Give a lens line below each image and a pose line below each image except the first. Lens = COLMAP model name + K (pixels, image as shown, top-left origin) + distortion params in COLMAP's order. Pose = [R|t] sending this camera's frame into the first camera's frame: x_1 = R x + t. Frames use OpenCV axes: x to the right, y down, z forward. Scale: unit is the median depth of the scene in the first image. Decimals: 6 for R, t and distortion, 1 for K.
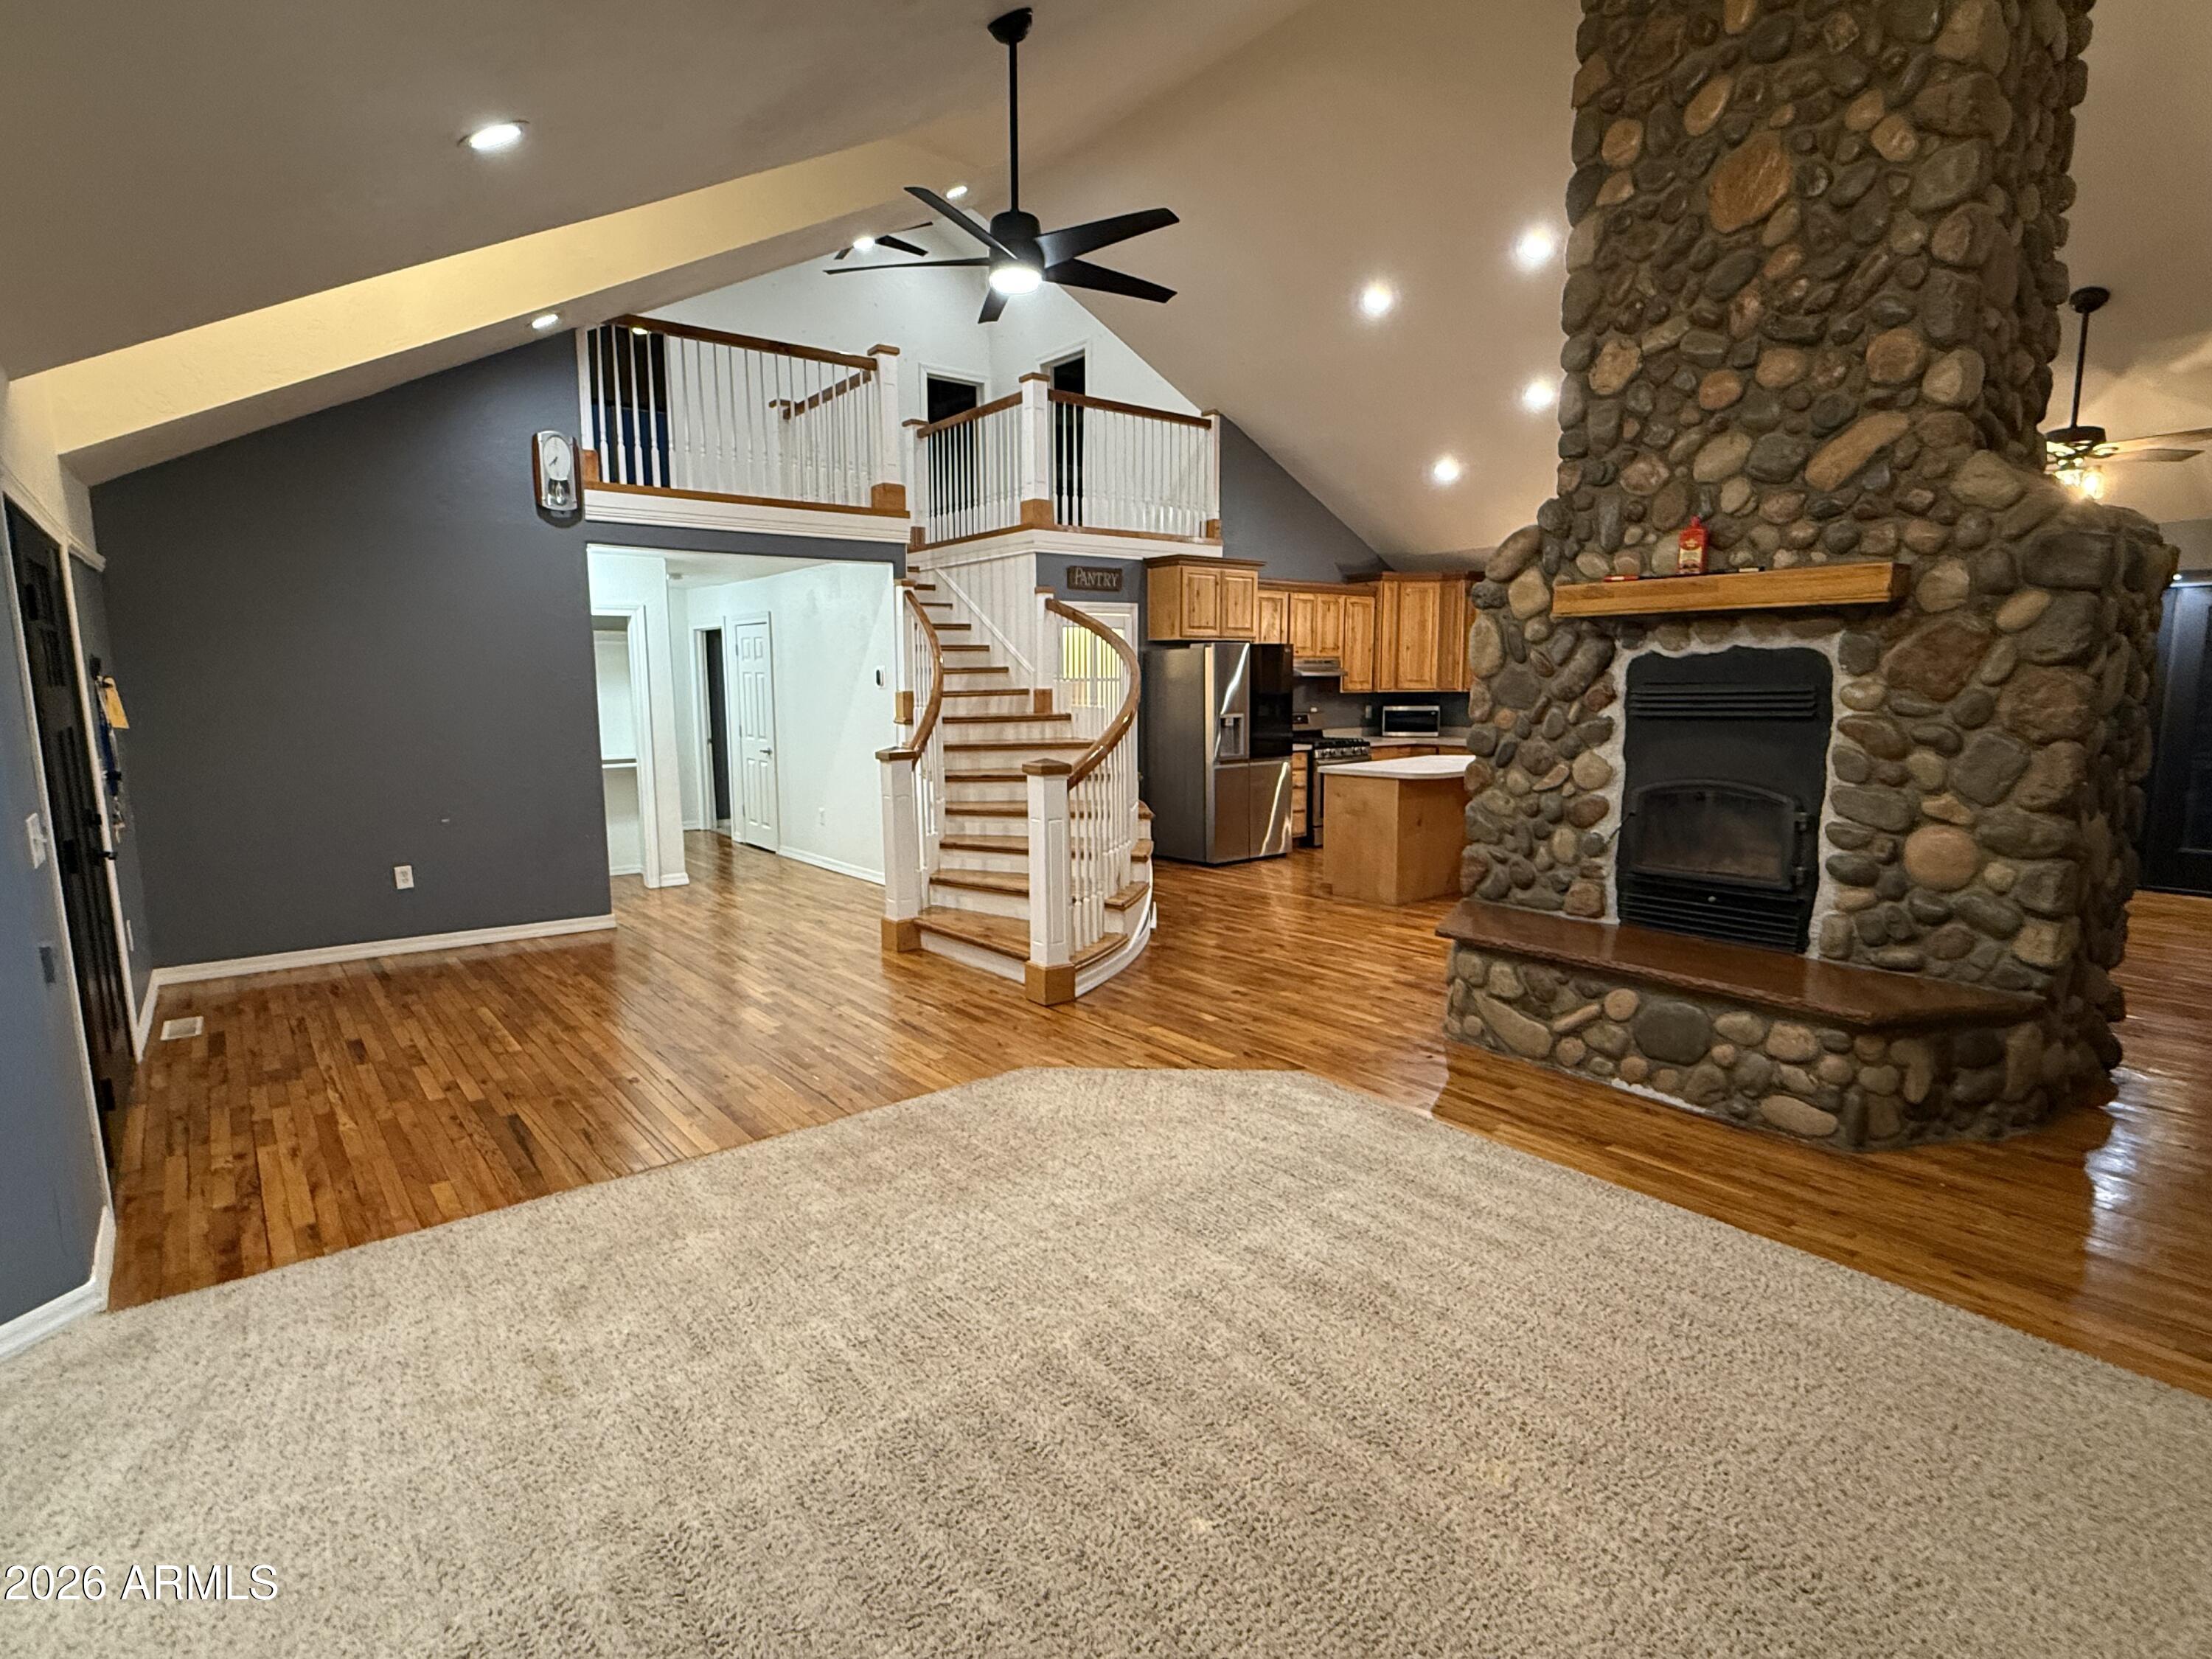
lens RADIAL K [[1131.0, 0, 1103.0], [0, 1131.0, 829.3], [0, 0, 1]] dist [-0.002865, 0.000989]
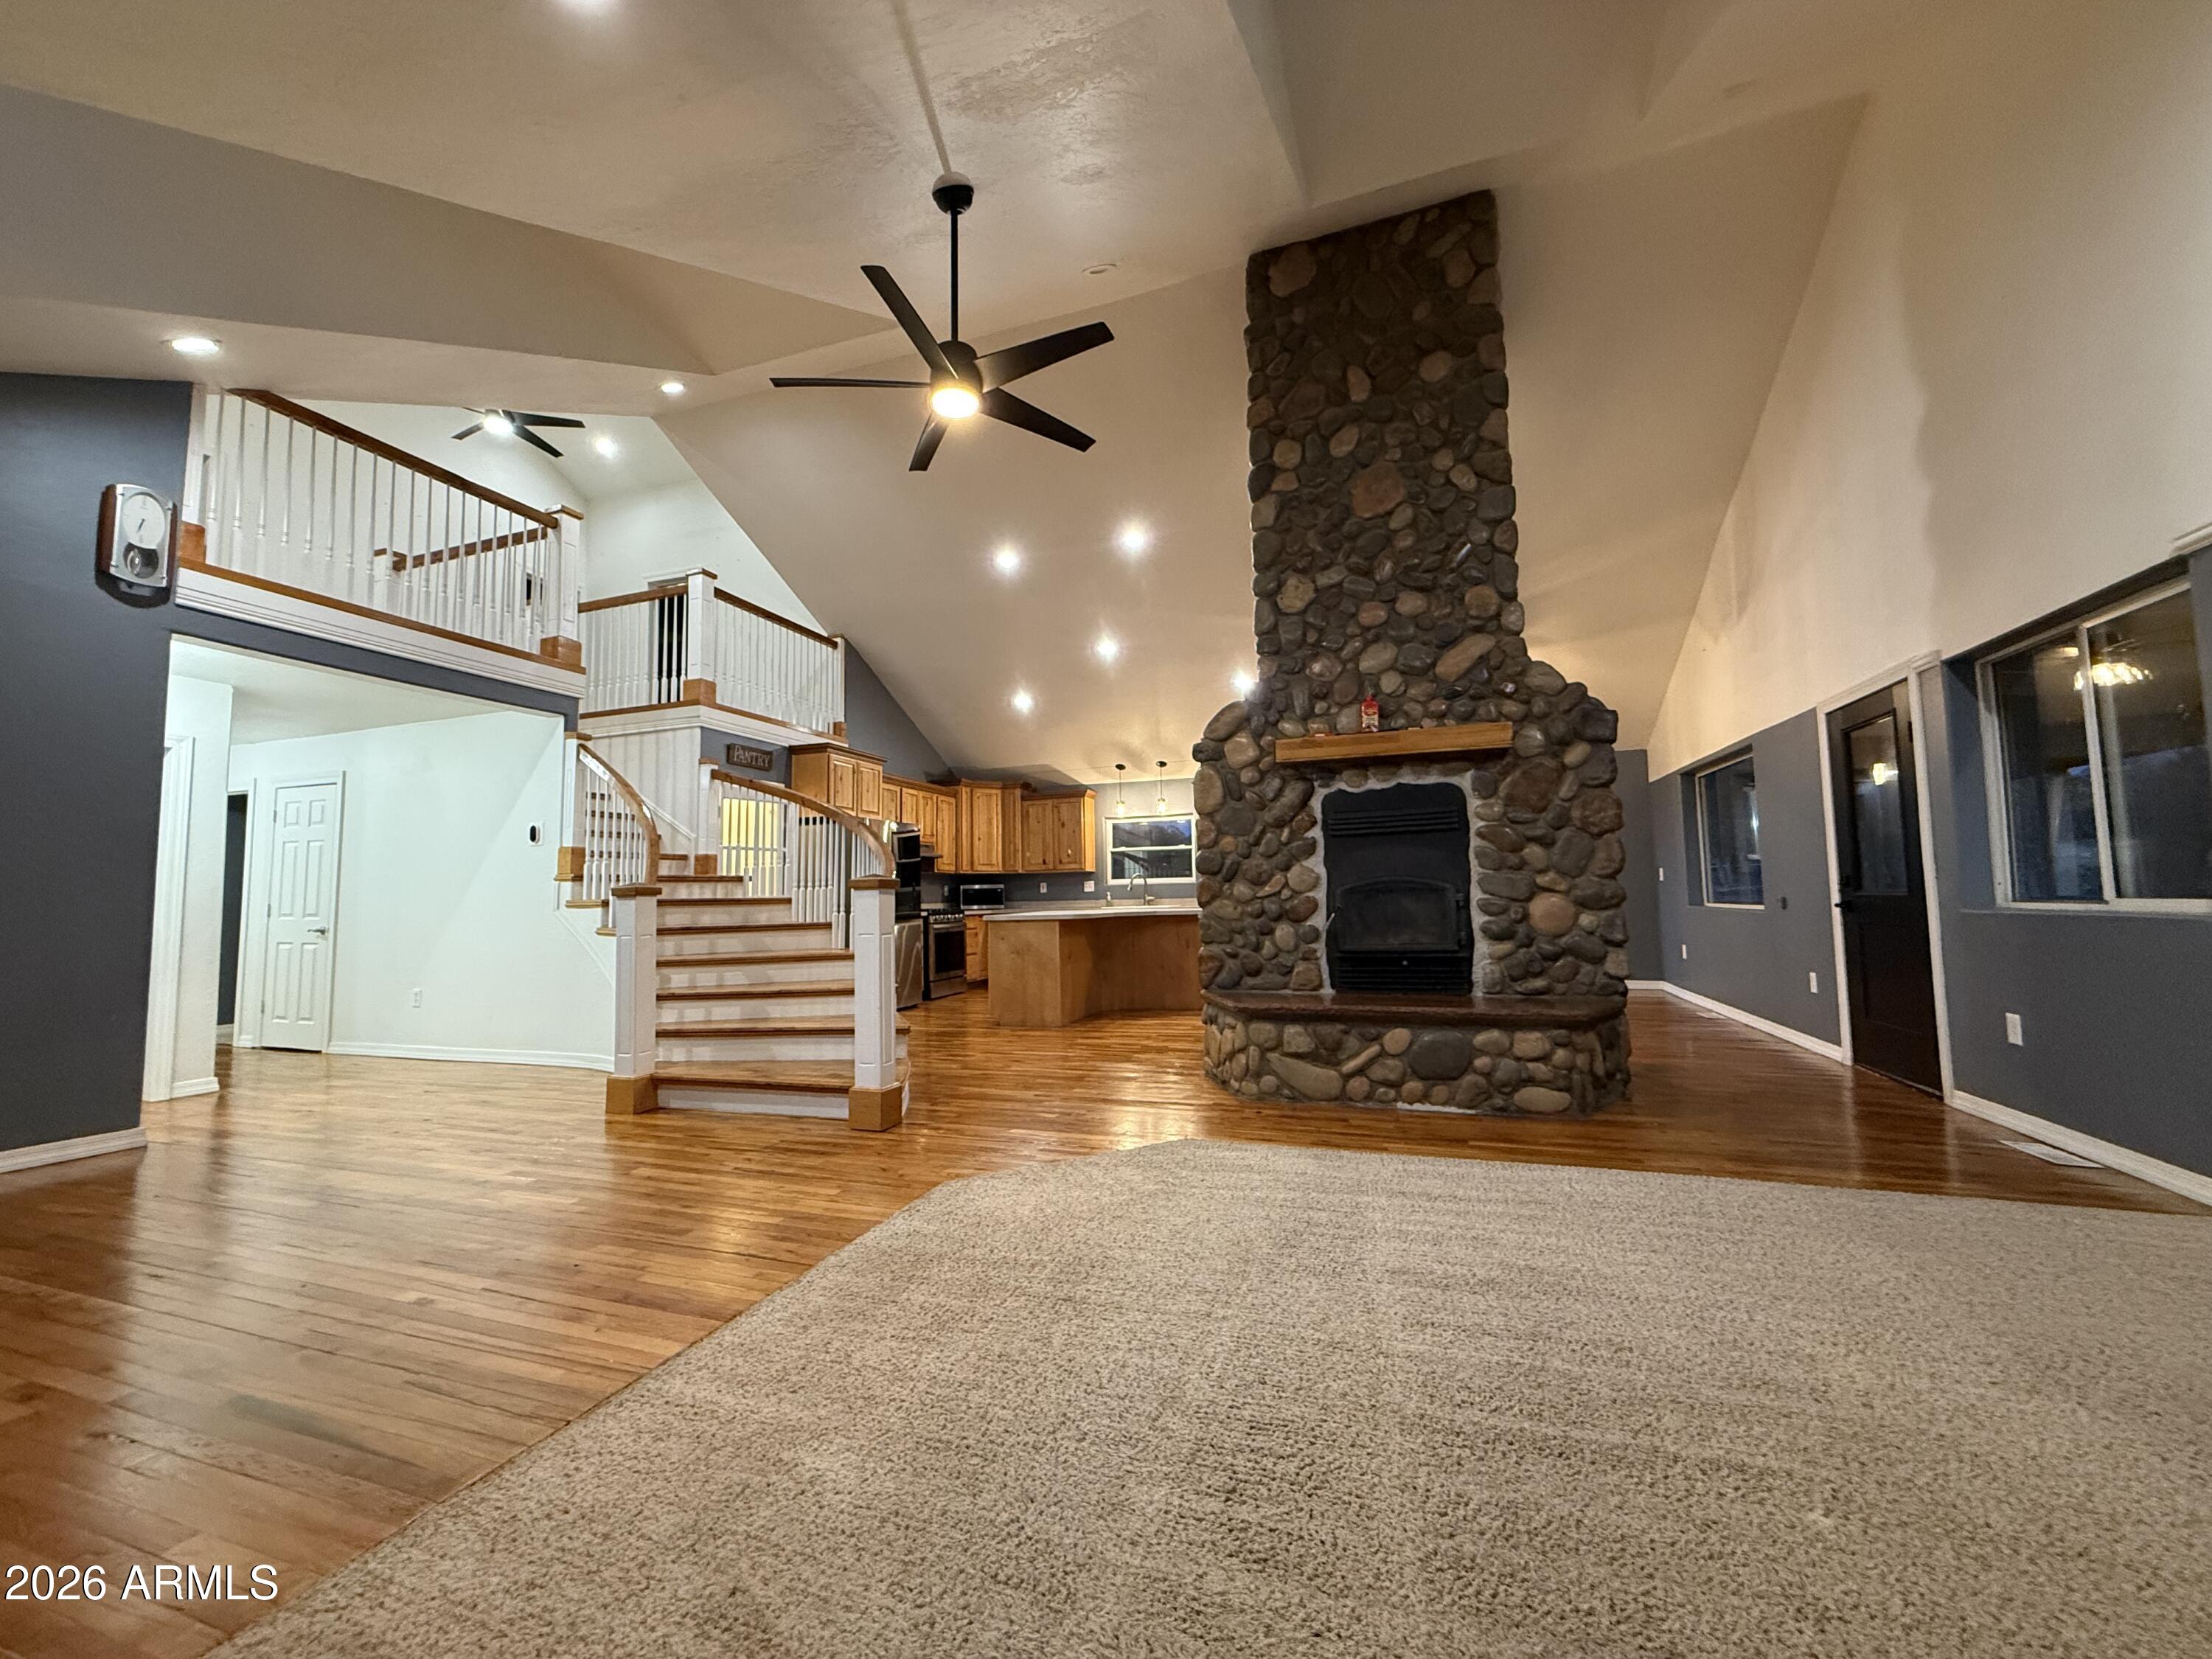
lens RADIAL K [[880.5, 0, 1097.8], [0, 880.5, 829.7], [0, 0, 1]] dist [-0.001455, 0.001636]
pose [[0.844476, 0.032851, 0.534585, -0.346565], [0.085042, 0.977231, -0.194391, 0.077689], [-0.528798, 0.209621, 0.822454, 0.275608]]
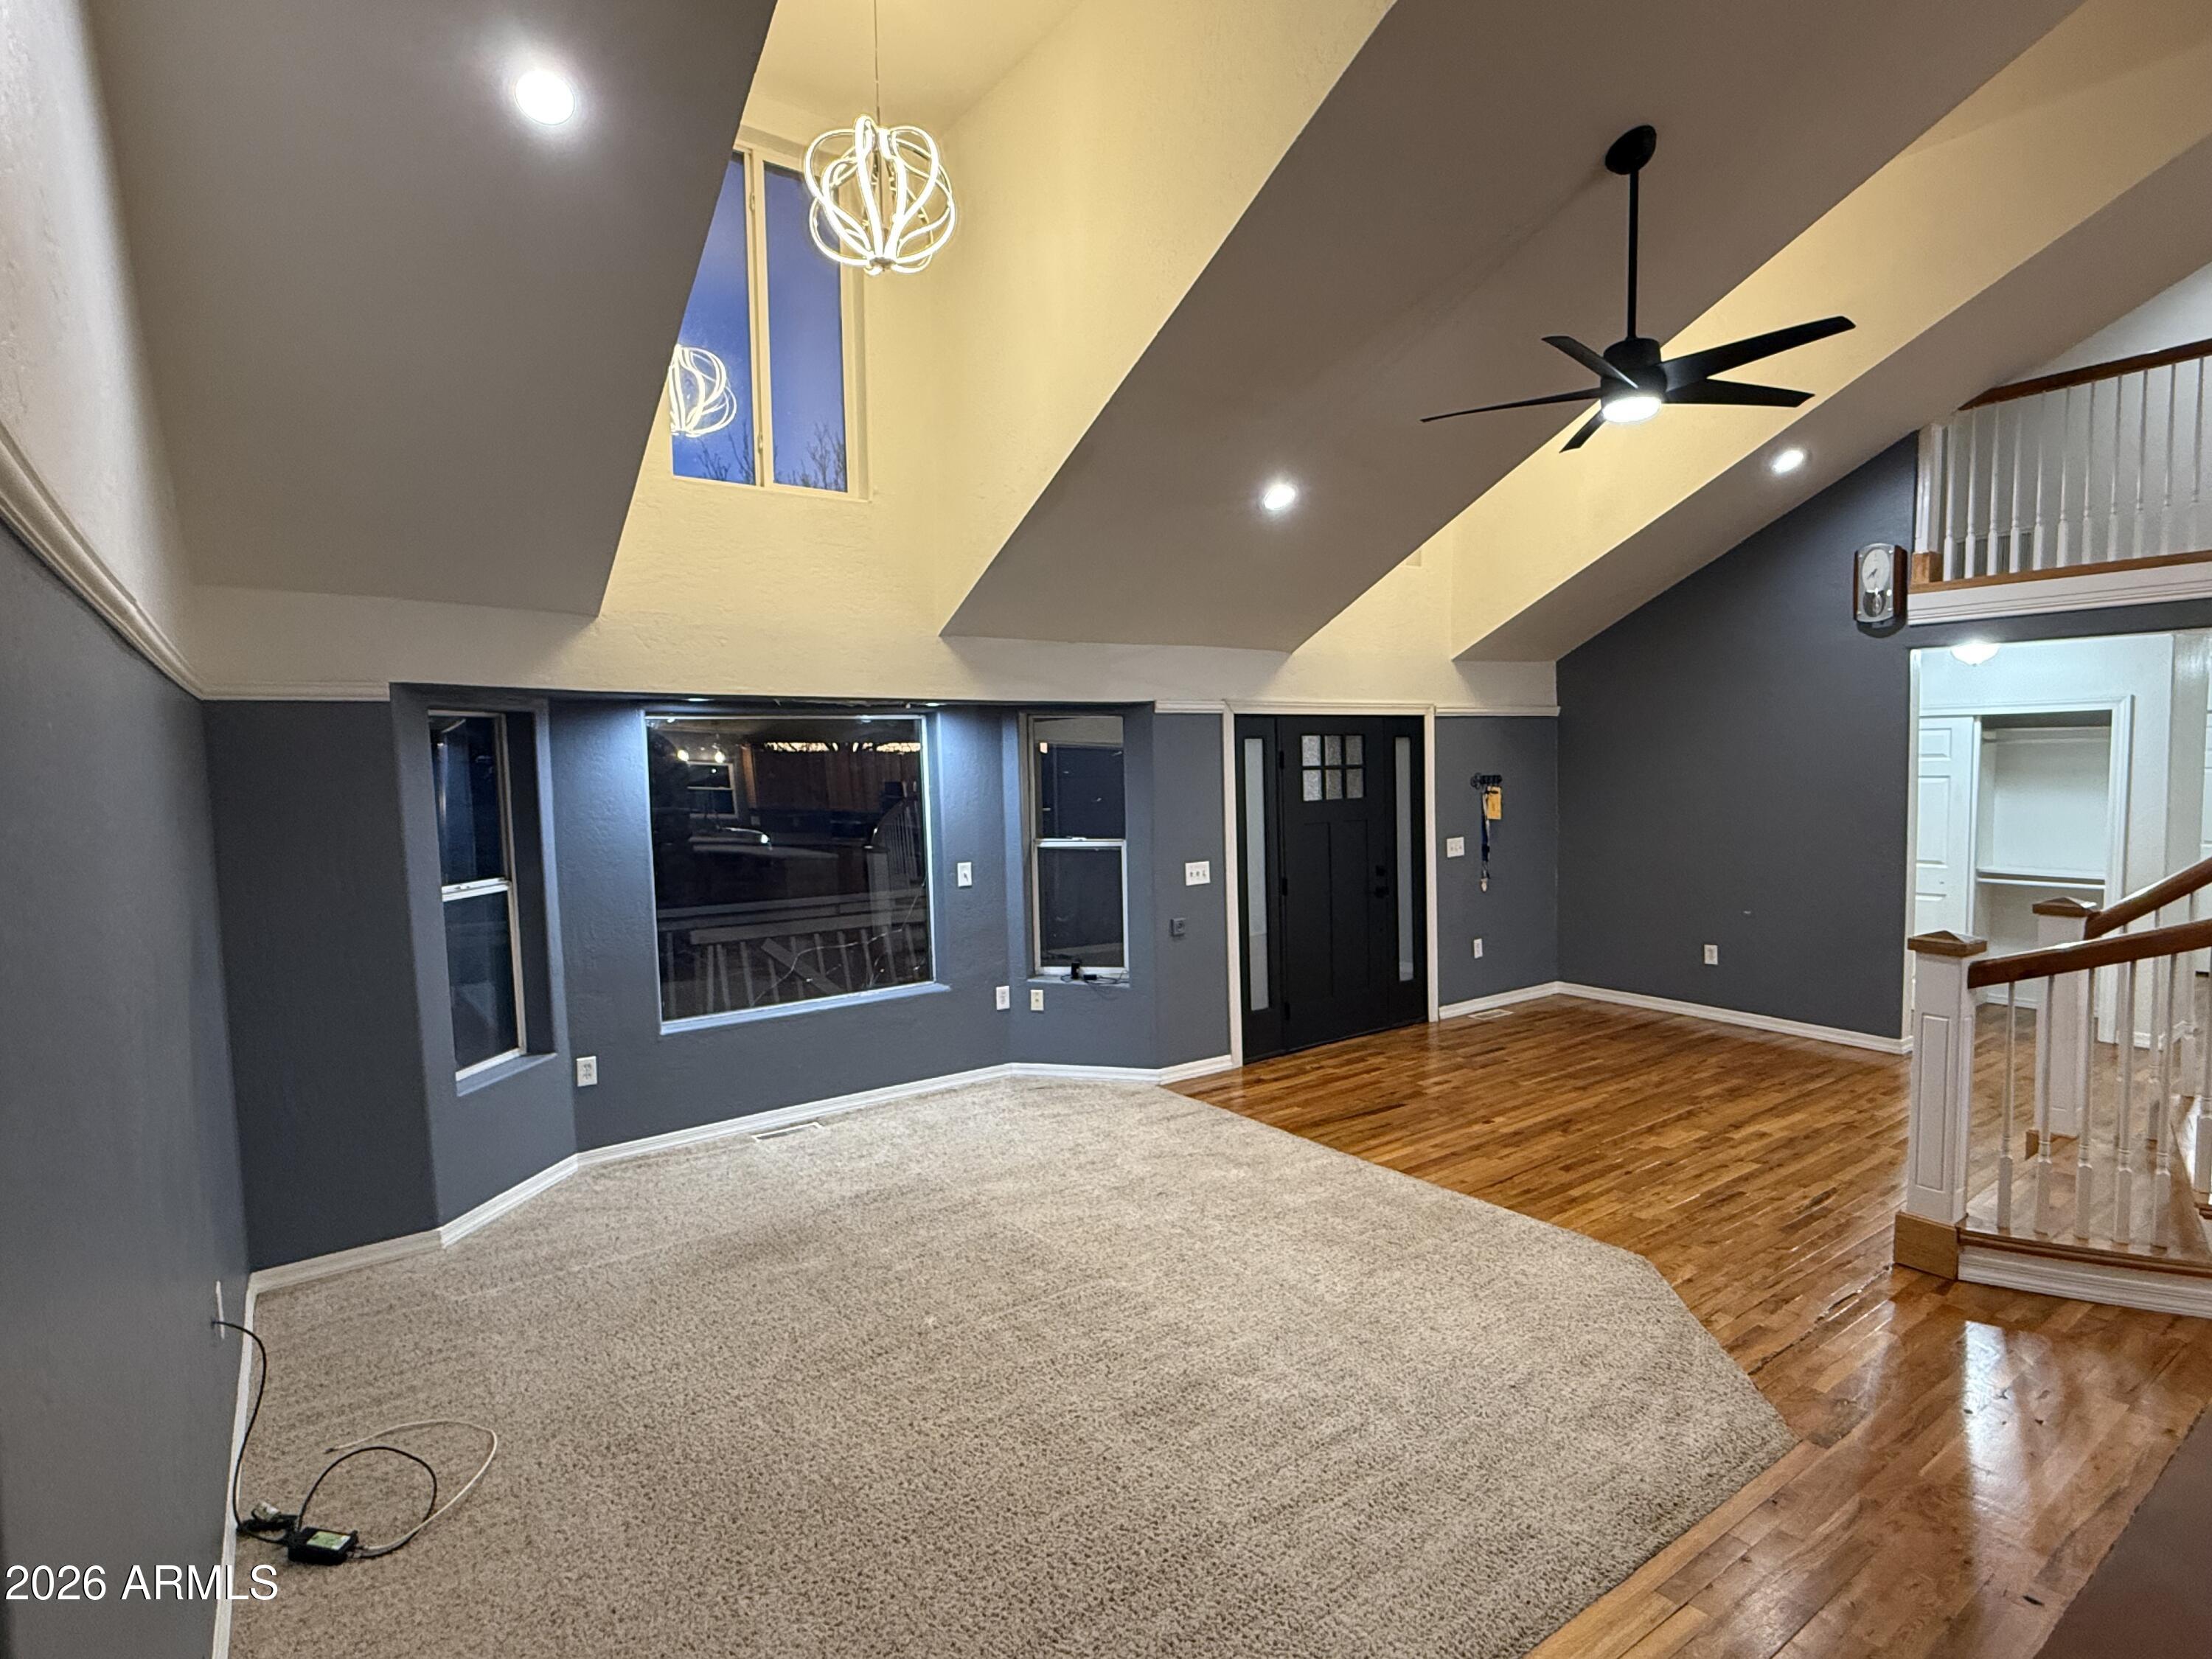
lens RADIAL K [[1131.0, 0, 1103.9], [0, 1131.0, 847.5], [0, 0, 1]] dist [-0.002865, 0.000989]
pose [[-0.049997, 0.082093, -0.995370, 0.787760], [-0.117688, 0.989189, 0.087495, -0.132133], [0.991791, 0.121518, -0.039795, 0.557206]]
